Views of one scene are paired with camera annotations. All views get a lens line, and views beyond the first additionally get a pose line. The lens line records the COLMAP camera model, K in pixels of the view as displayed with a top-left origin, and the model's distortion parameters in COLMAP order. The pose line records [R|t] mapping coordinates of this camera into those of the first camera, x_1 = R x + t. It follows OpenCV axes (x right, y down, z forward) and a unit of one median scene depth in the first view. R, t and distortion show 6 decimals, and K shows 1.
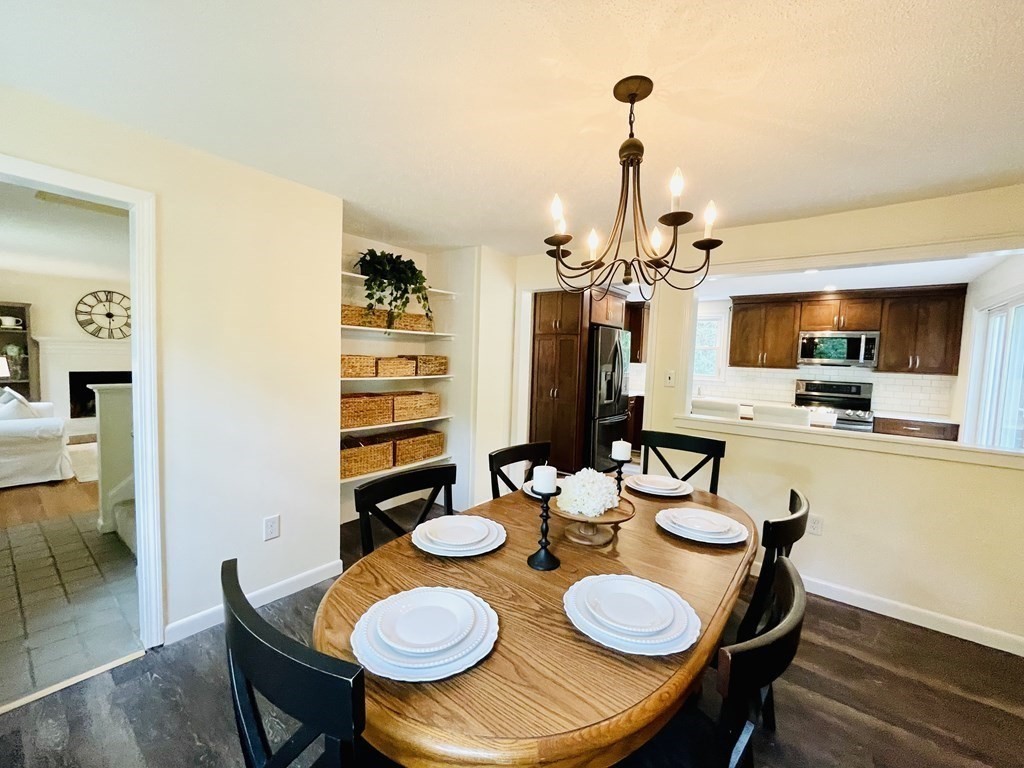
lens RADIAL K [[412.7, 0, 521.5], [0, 412.7, 380.0], [0, 0, 1]] dist [-0.010455, 0.000287]
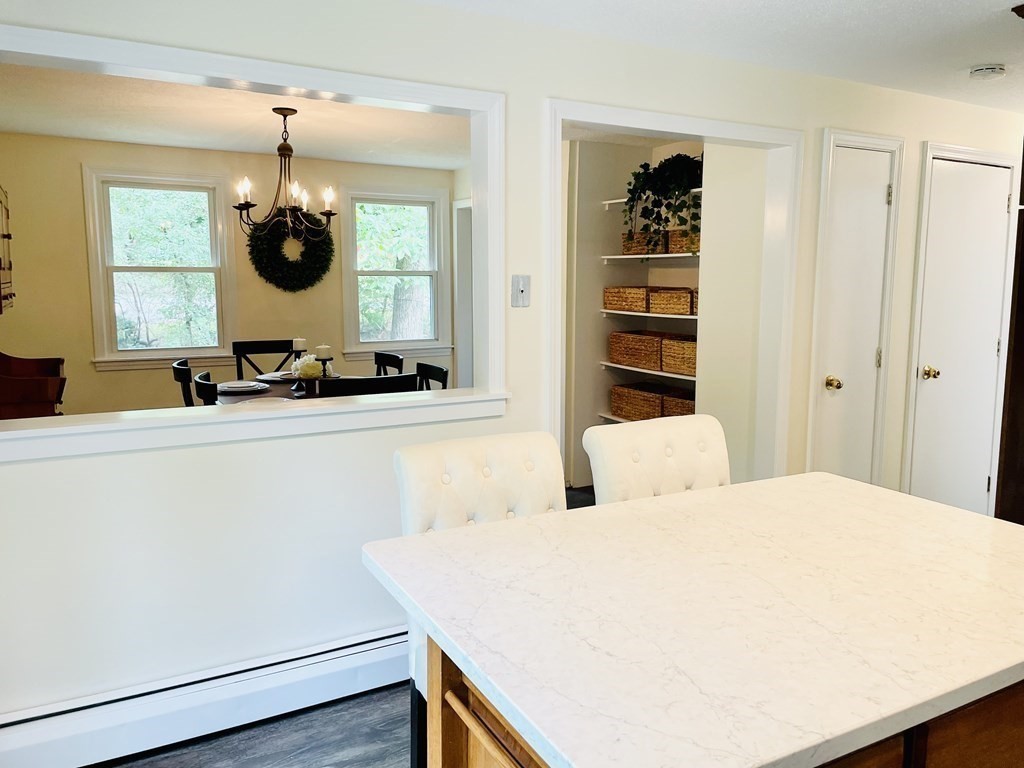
lens RADIAL K [[758.2, 0, 523.8], [0, 758.2, 374.8], [0, 0, 1]] dist [0.075168, -0.091802]
pose [[-0.386847, 0.078080, -0.918832, 1.208360], [-0.073396, 0.990641, 0.115083, -0.042202], [0.919218, 0.111958, -0.377495, 1.383607]]
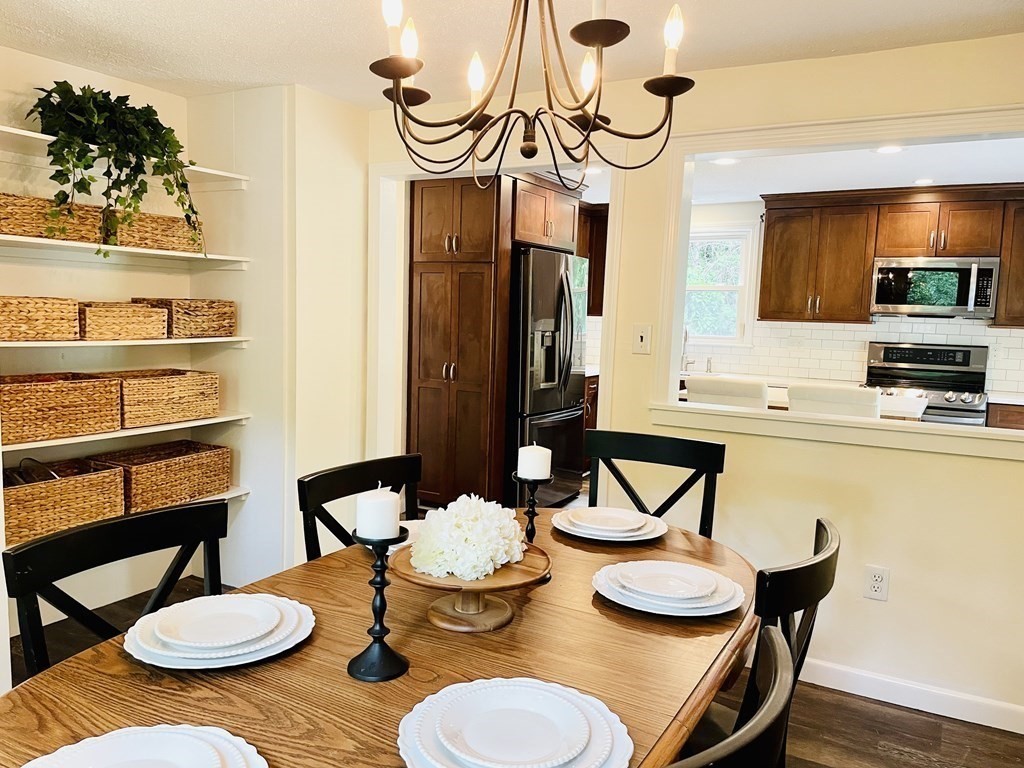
lens RADIAL K [[758.2, 0, 513.8], [0, 758.2, 387.9], [0, 0, 1]] dist [0.075168, -0.091802]
pose [[0.990104, -0.016867, 0.139320, 0.037471], [0.010067, 0.998730, 0.049370, 0.009514], [-0.139975, -0.047478, 0.989016, -0.004908]]
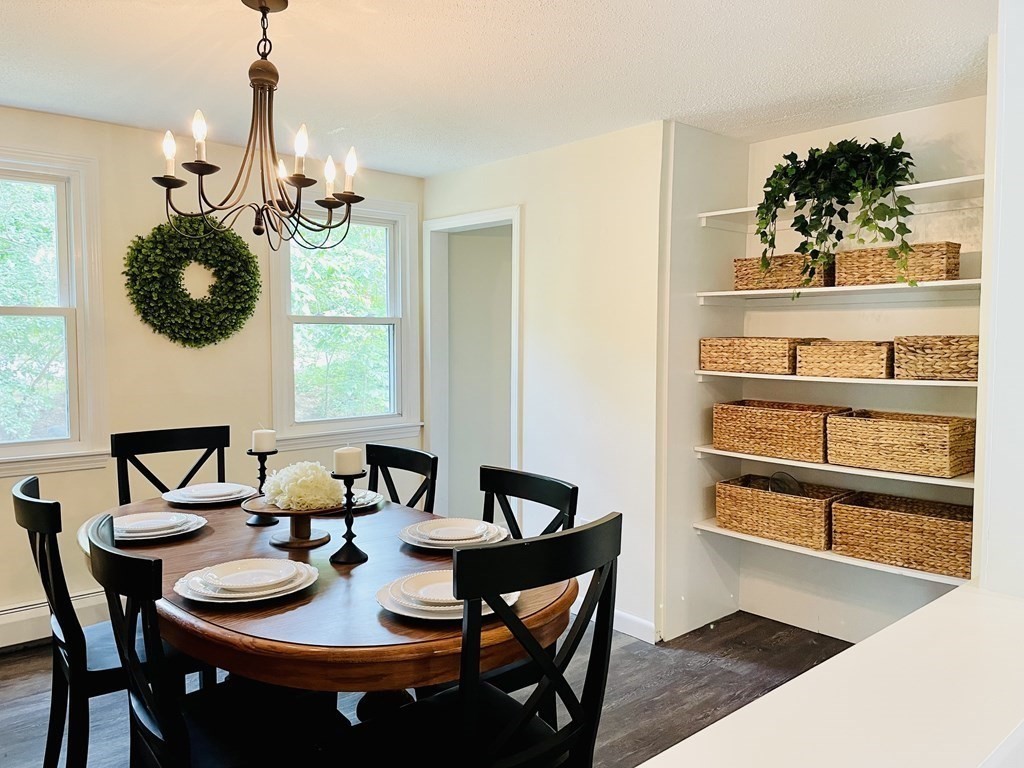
lens RADIAL K [[758.2, 0, 506.4], [0, 758.2, 380.3], [0, 0, 1]] dist [0.075168, -0.091802]
pose [[-0.189522, 0.017735, -0.981716, 0.760495], [-0.069722, 0.997070, 0.031472, -0.005865], [0.979398, 0.074411, -0.187730, 0.820245]]
